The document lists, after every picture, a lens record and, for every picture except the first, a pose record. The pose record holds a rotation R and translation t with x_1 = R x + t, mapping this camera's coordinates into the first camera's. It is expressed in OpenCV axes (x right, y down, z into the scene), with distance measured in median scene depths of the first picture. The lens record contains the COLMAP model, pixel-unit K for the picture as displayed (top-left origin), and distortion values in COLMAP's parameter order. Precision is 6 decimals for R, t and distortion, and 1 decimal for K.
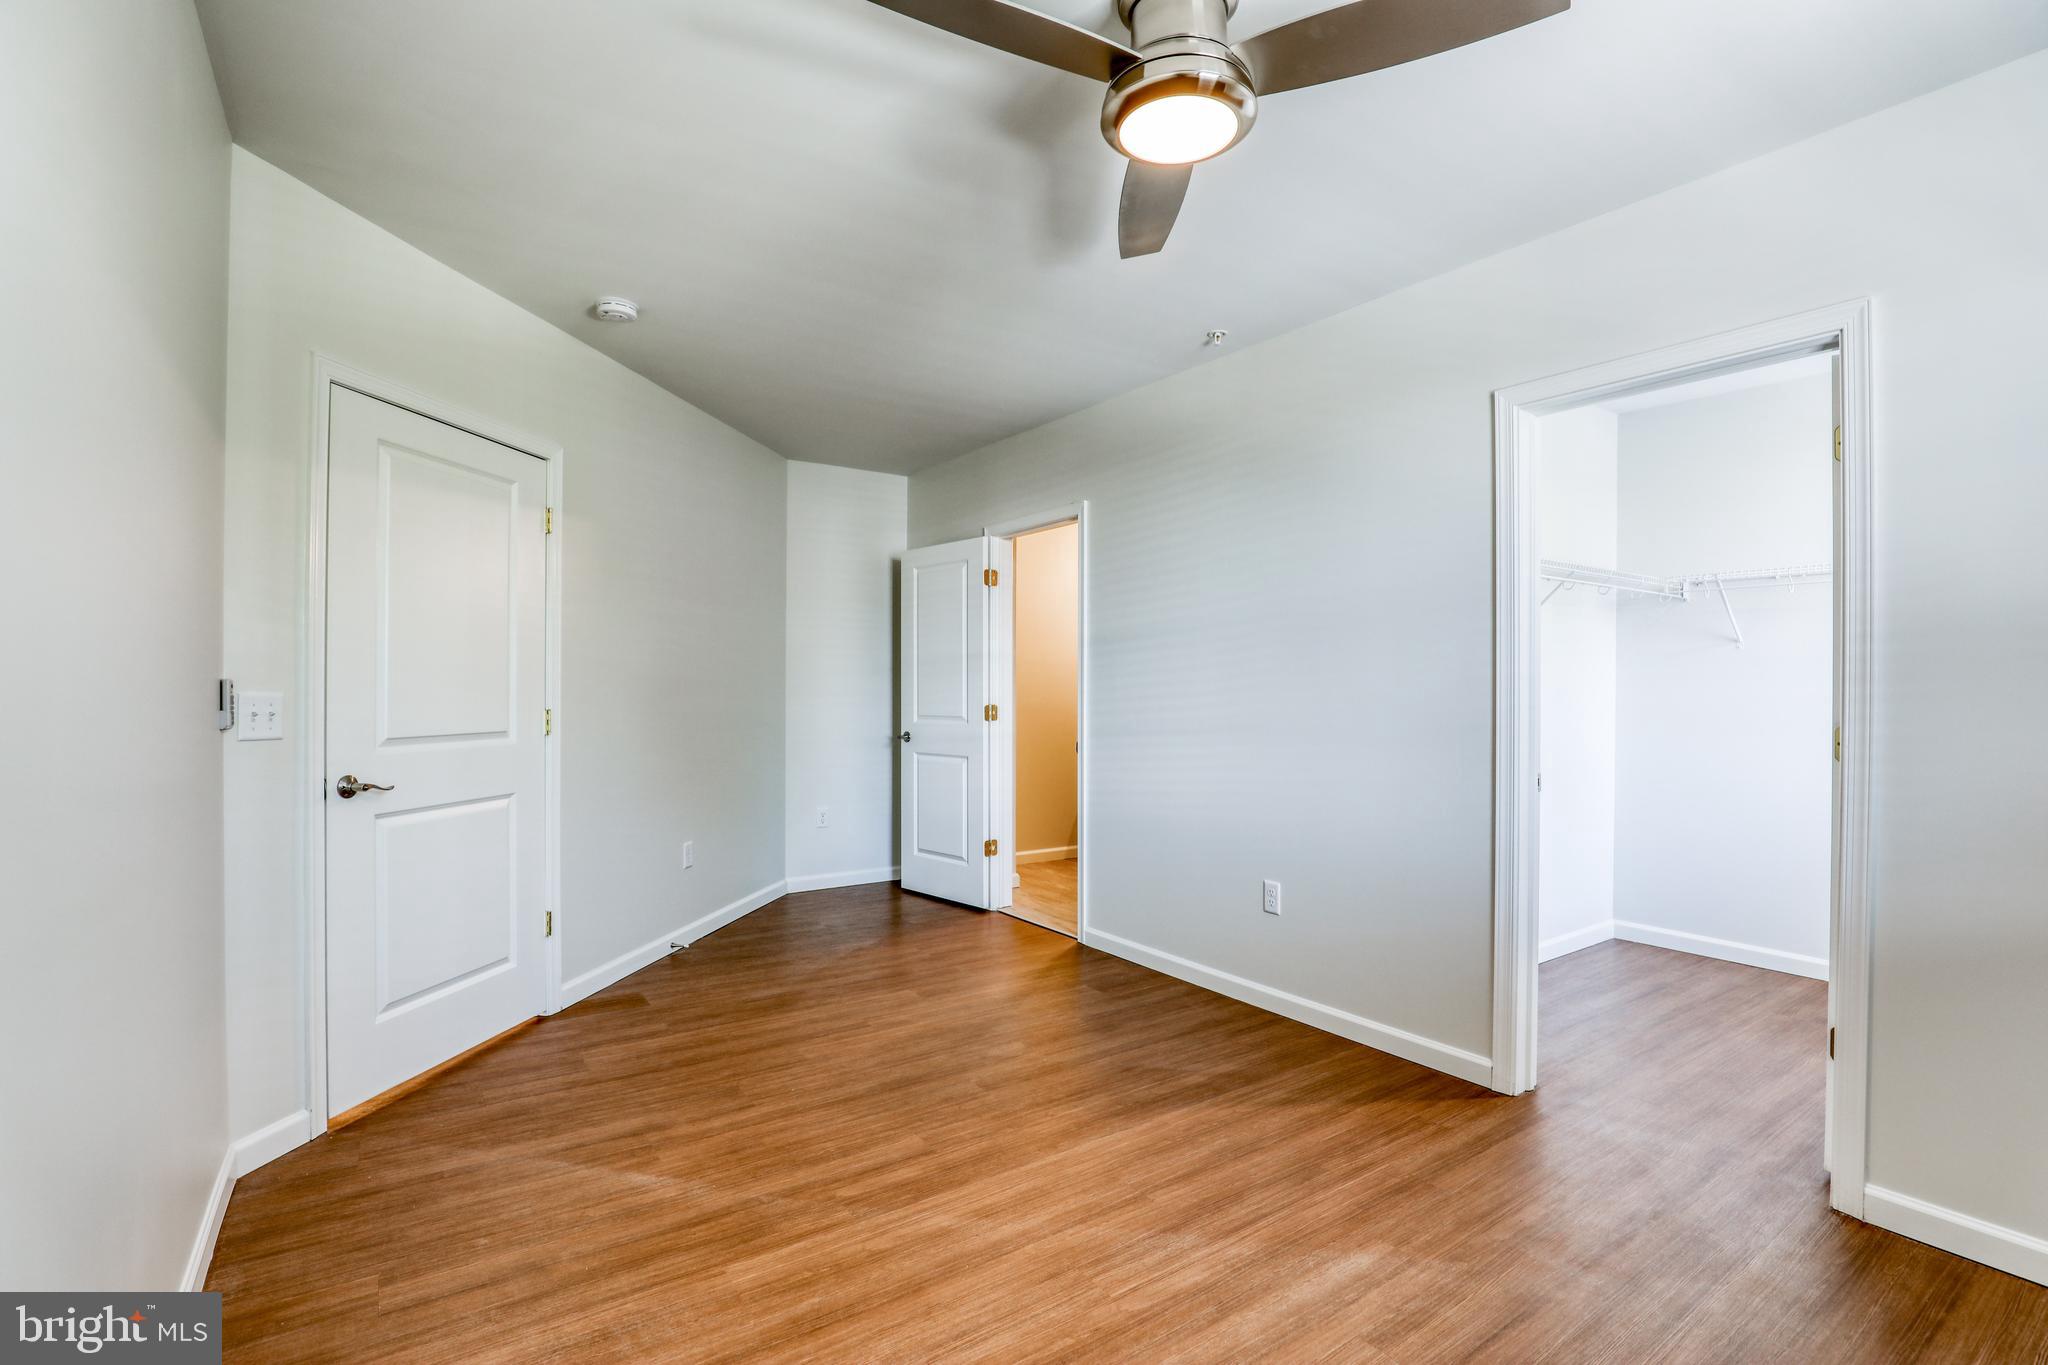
lens RADIAL K [[942.0, 0, 1019.2], [0, 942.0, 691.6], [0, 0, 1]] dist [-0.025919, 0.002588]
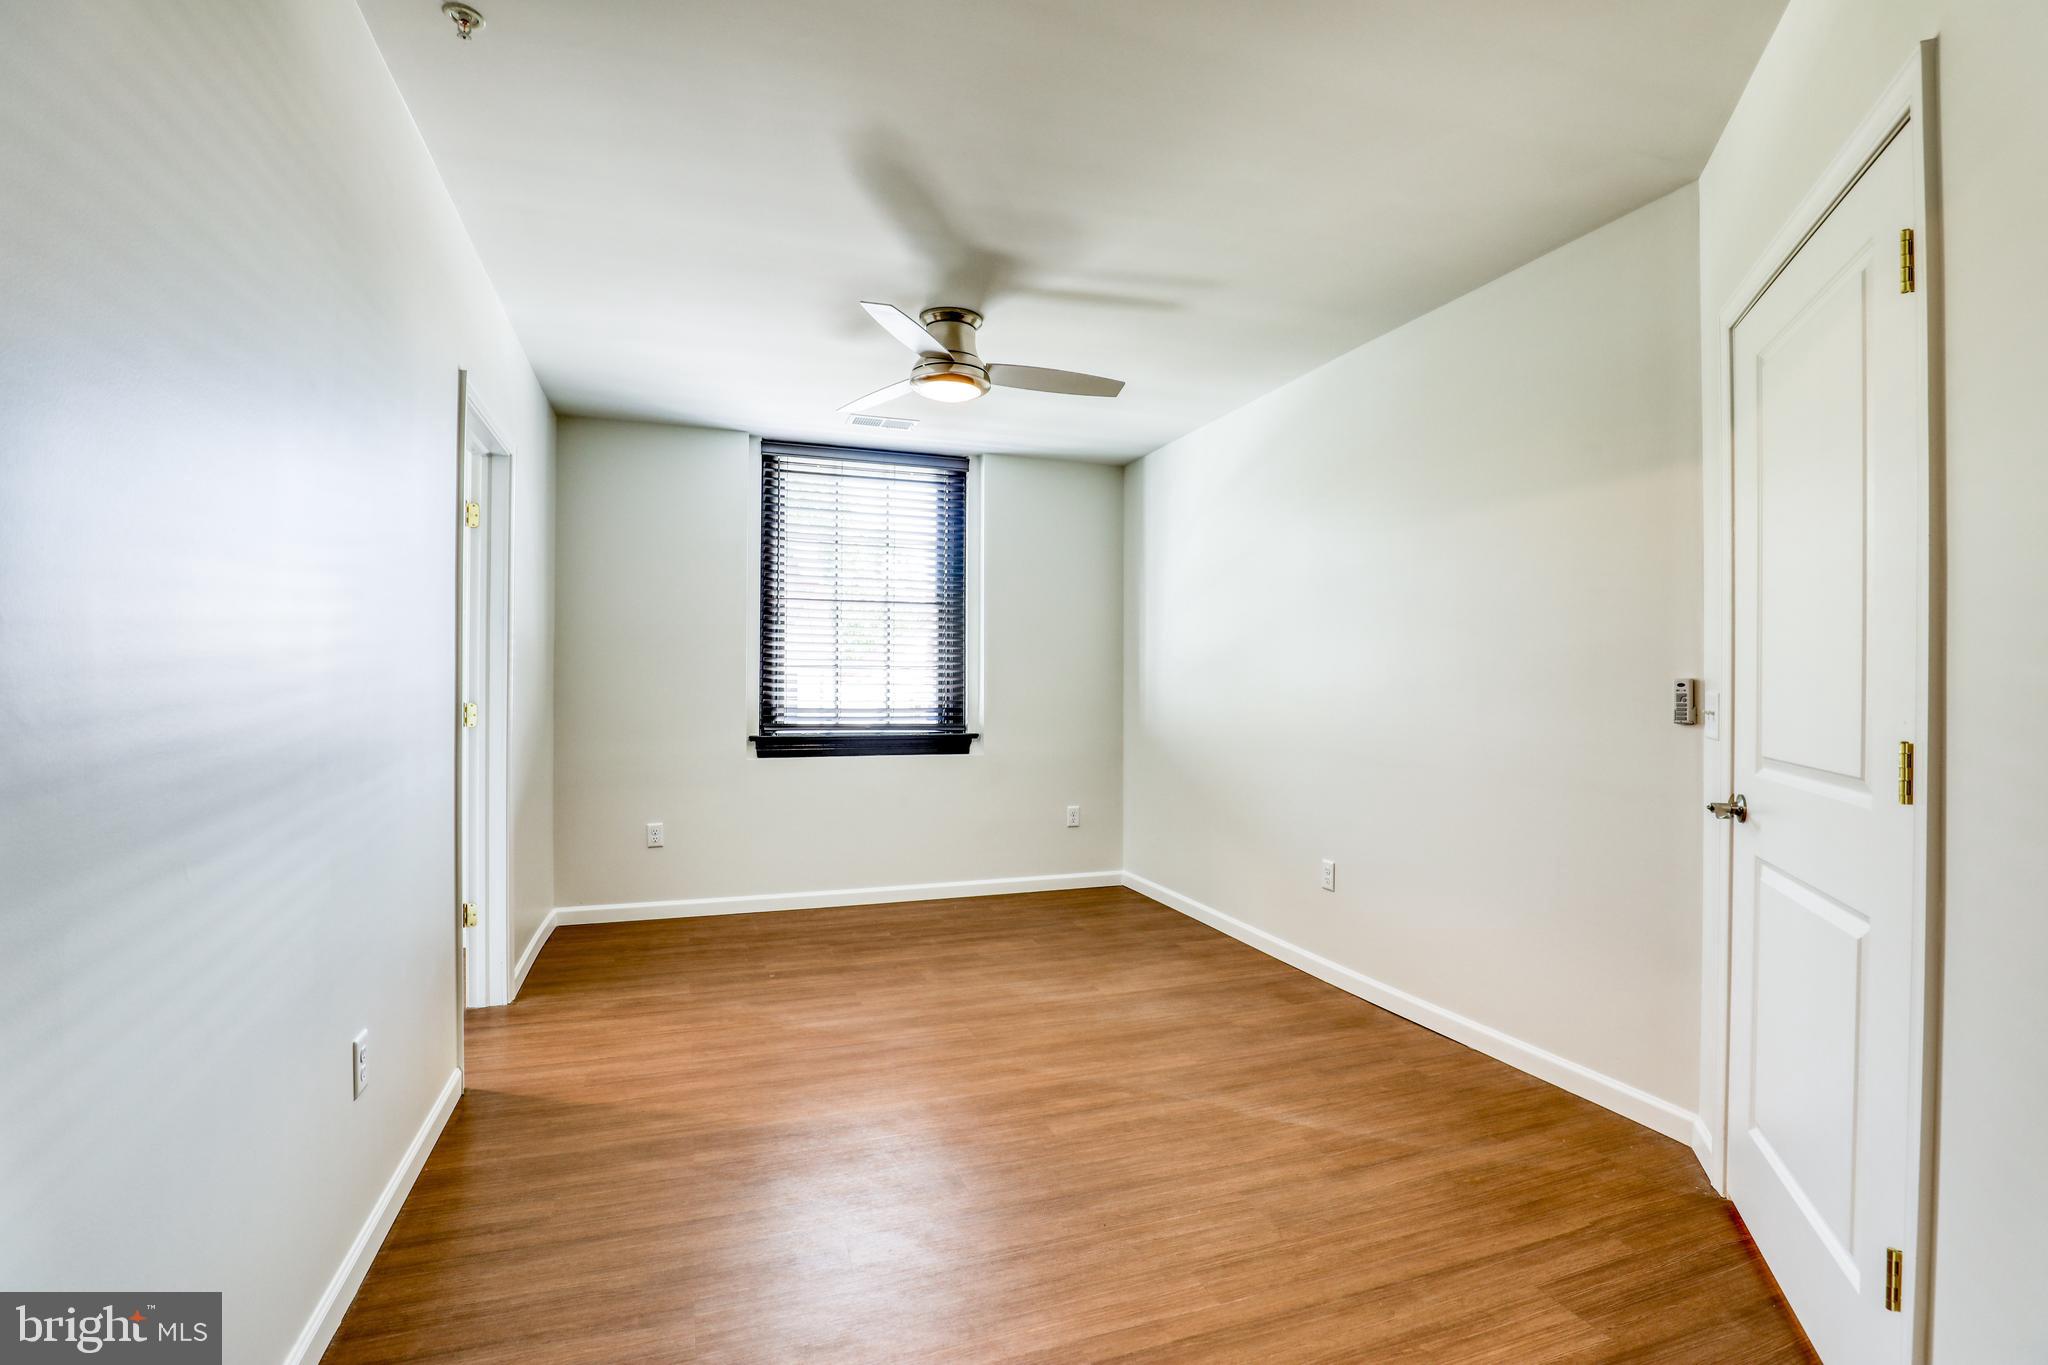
lens RADIAL K [[942.0, 0, 1017.9], [0, 942.0, 681.7], [0, 0, 1]] dist [-0.025919, 0.002588]
pose [[-0.966363, -0.004590, 0.257141, -0.348479], [-0.004565, 0.999989, 0.000695, -0.004493], [-0.257141, -0.000502, -0.966374, 2.108250]]
